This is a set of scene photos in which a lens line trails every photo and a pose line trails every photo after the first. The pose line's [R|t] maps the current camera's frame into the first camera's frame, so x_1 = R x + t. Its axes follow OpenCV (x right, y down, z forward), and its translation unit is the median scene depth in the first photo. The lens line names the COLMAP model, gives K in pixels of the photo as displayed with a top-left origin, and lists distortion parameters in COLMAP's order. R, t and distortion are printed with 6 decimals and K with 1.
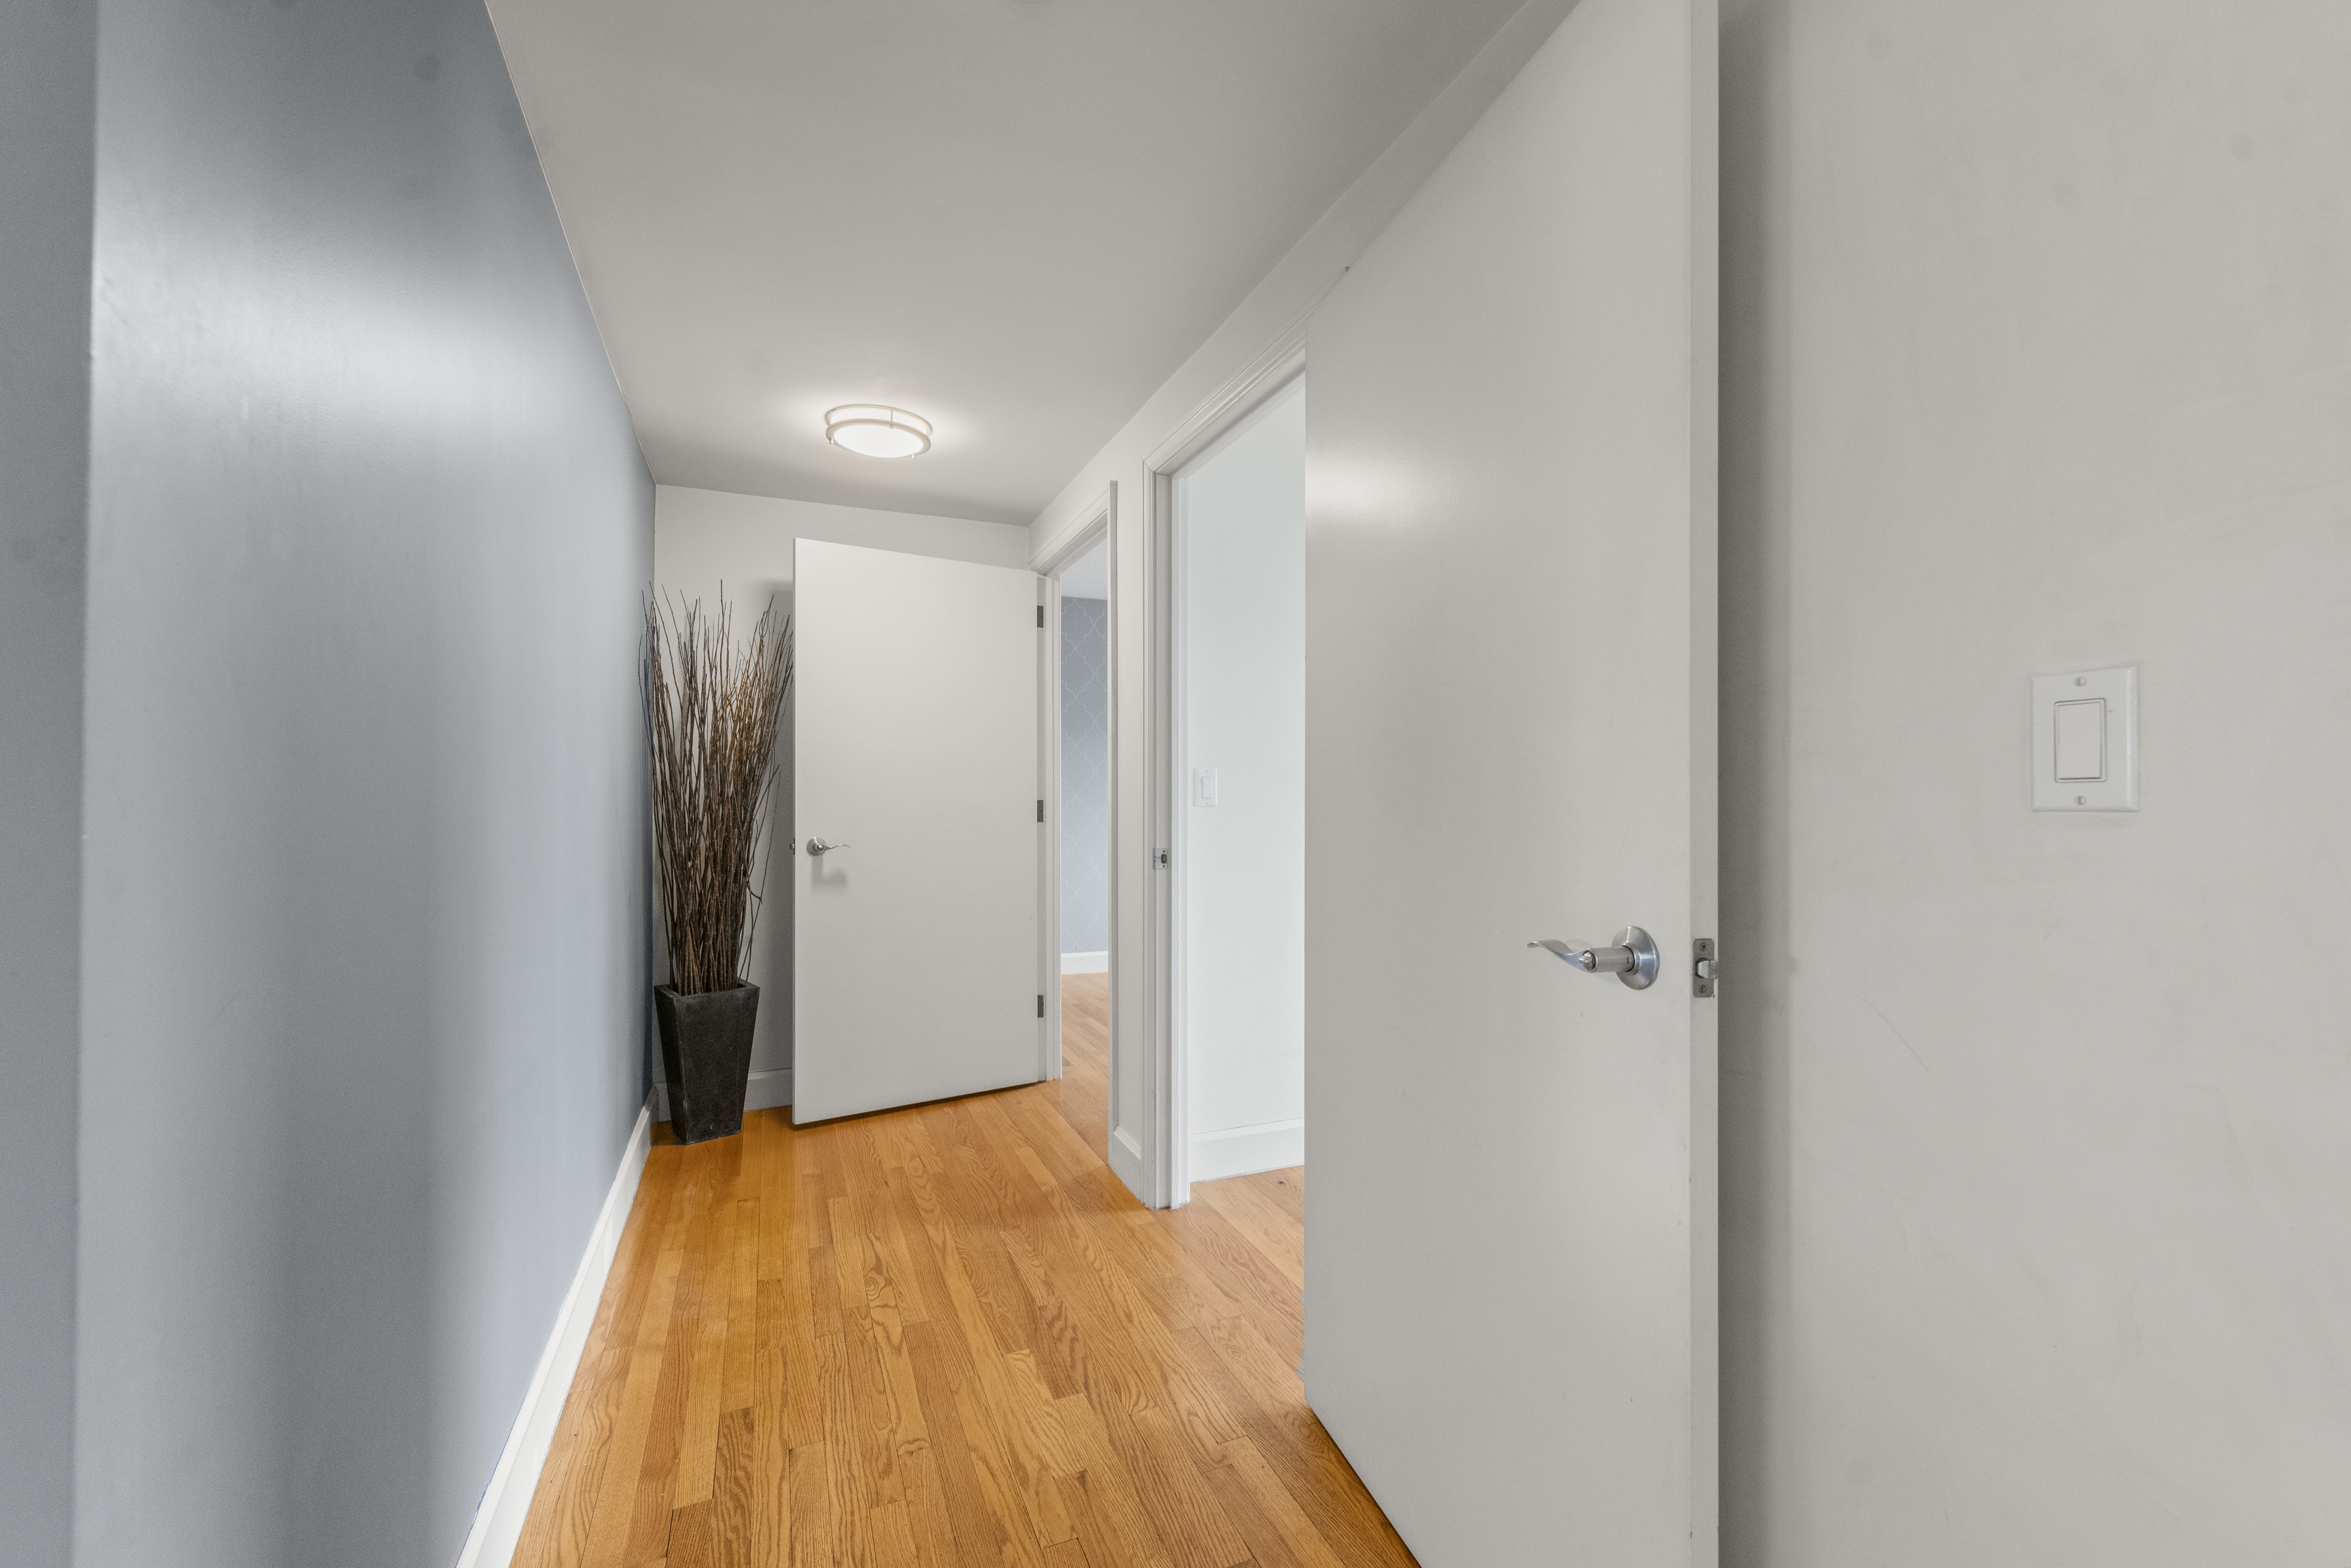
lens RADIAL K [[946.7, 0, 1178.2], [0, 946.7, 802.0], [0, 0, 1]] dist [0.001200, 0.000004]
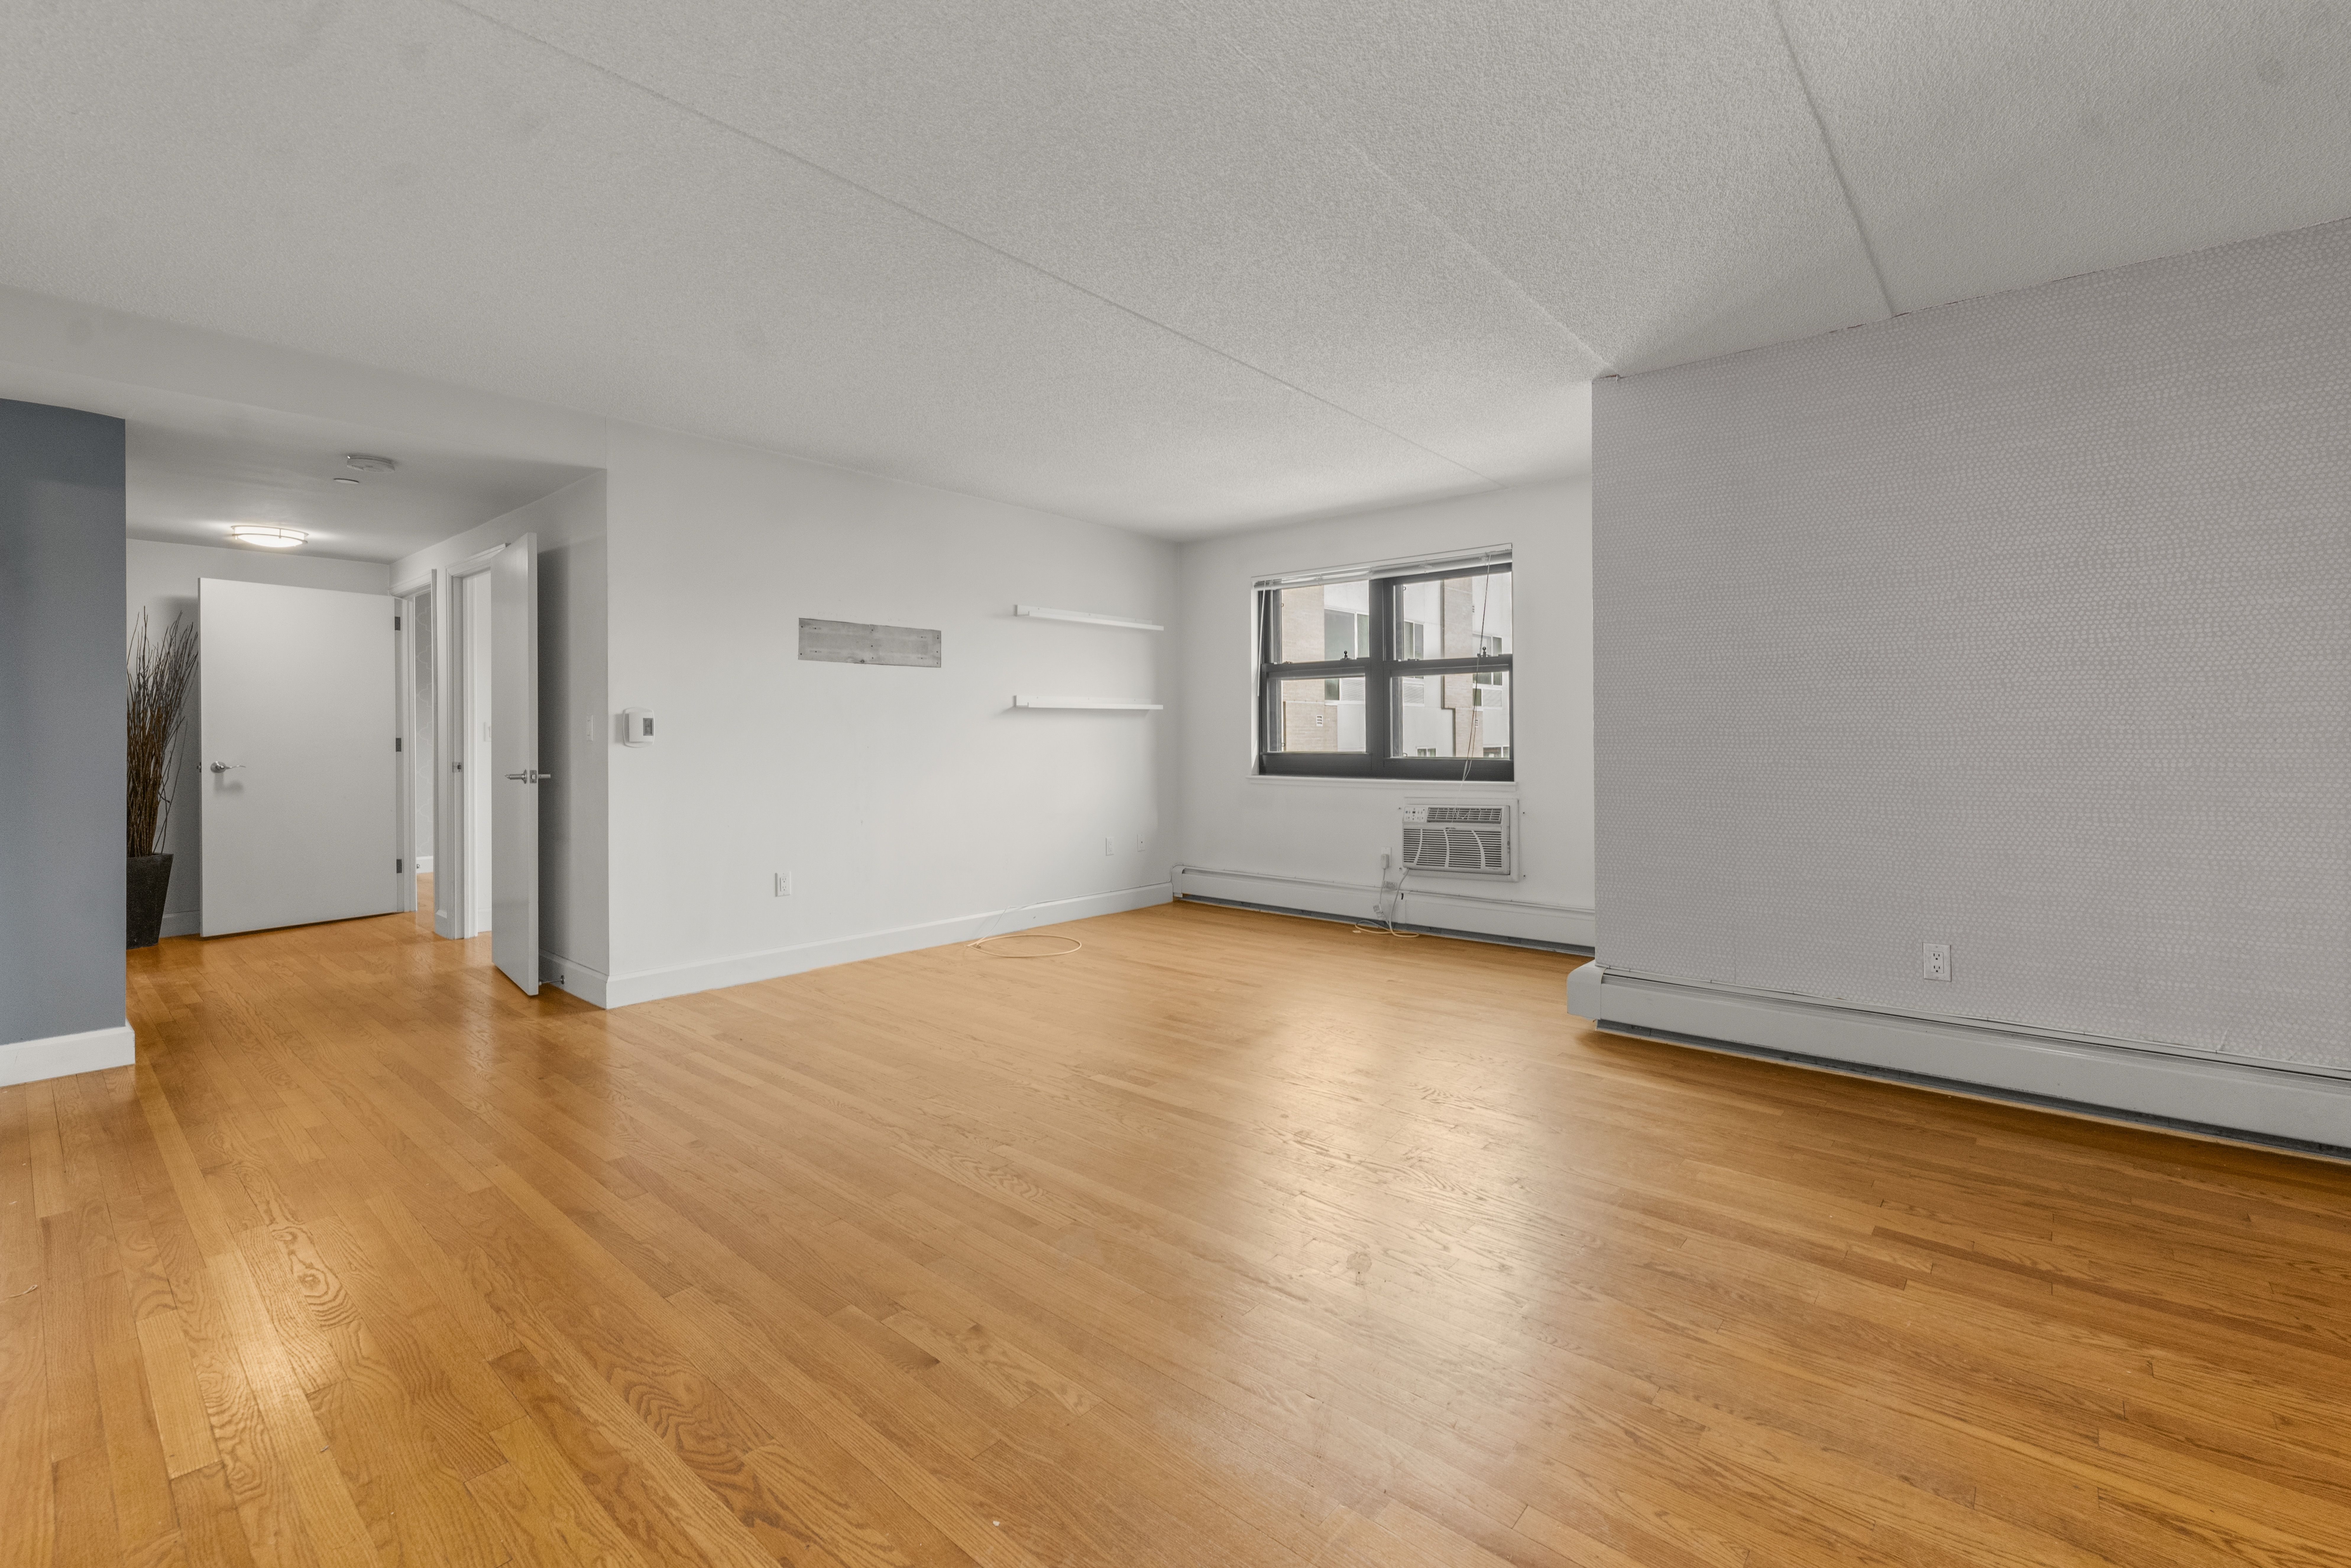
lens RADIAL K [[999.7, 0, 1176.8], [0, 999.7, 745.9], [0, 0, 1]] dist [0.000897, -0.000155]
pose [[0.896446, -0.001753, 0.443149, 0.318326], [-0.000648, 0.999986, 0.005265, 0.002039], [-0.443152, -0.005007, 0.896432, -1.228141]]
